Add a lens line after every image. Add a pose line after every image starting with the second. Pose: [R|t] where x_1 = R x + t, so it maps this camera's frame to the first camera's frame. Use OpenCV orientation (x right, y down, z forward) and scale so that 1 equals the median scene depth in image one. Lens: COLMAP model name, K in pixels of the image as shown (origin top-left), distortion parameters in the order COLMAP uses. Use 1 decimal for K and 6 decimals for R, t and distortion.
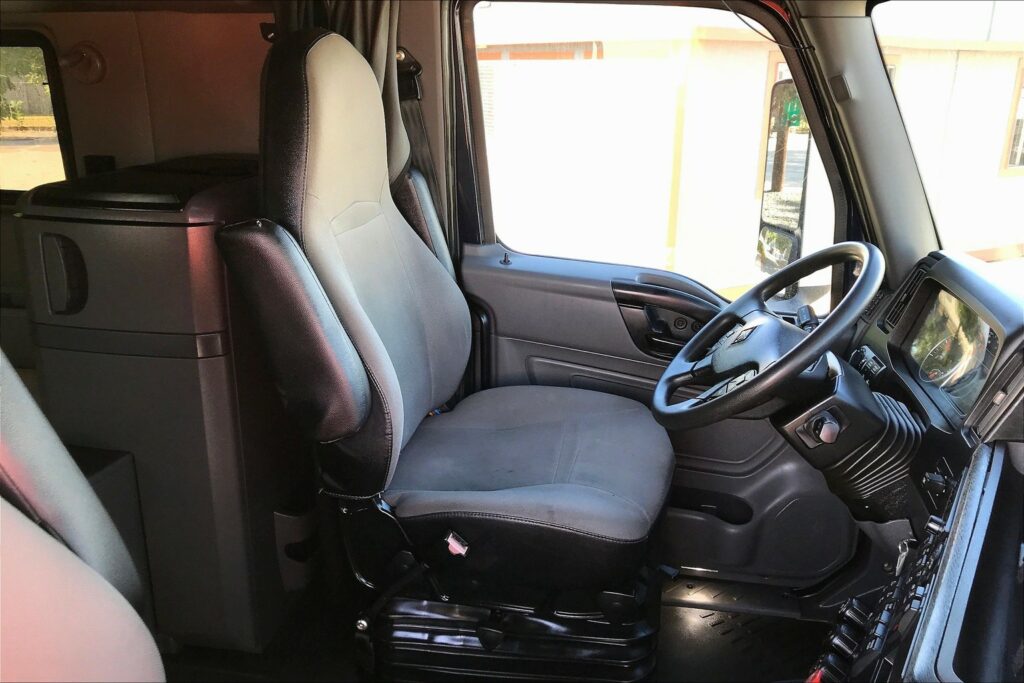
lens RADIAL K [[844.1, 0, 512.2], [0, 844.1, 336.7], [0, 0, 1]] dist [0.066343, -0.067467]
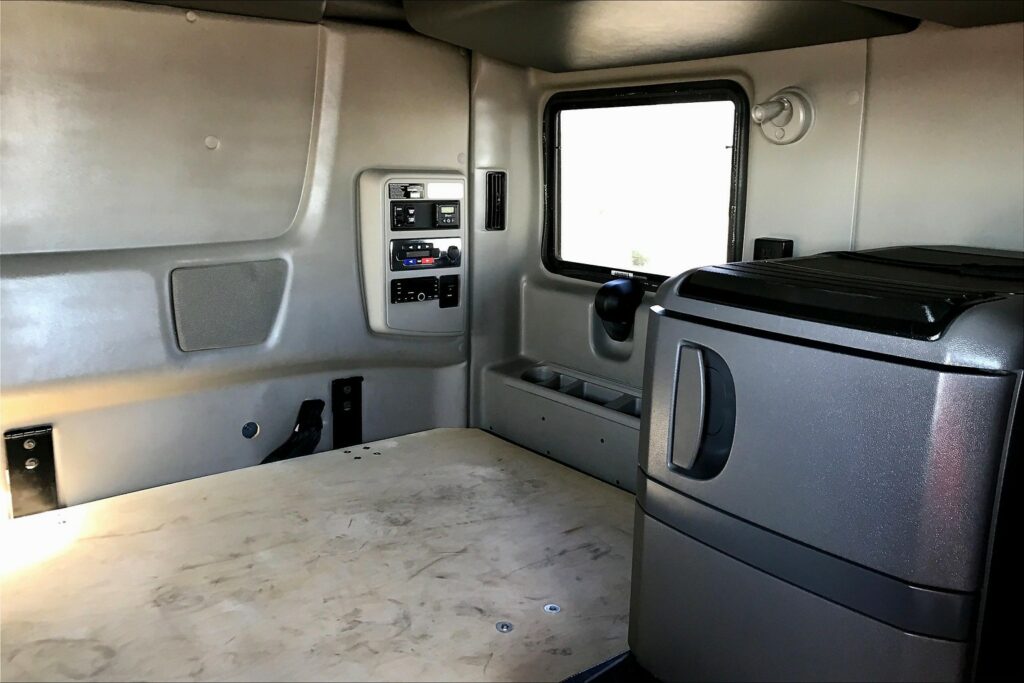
lens RADIAL K [[844.1, 0, 506.8], [0, 844.1, 339.9], [0, 0, 1]] dist [0.066343, -0.067467]
pose [[0.759271, 0.151098, -0.632991, -0.202733], [-0.228652, 0.972597, -0.042104, -0.052213], [0.609283, 0.176702, 0.773014, 0.350893]]
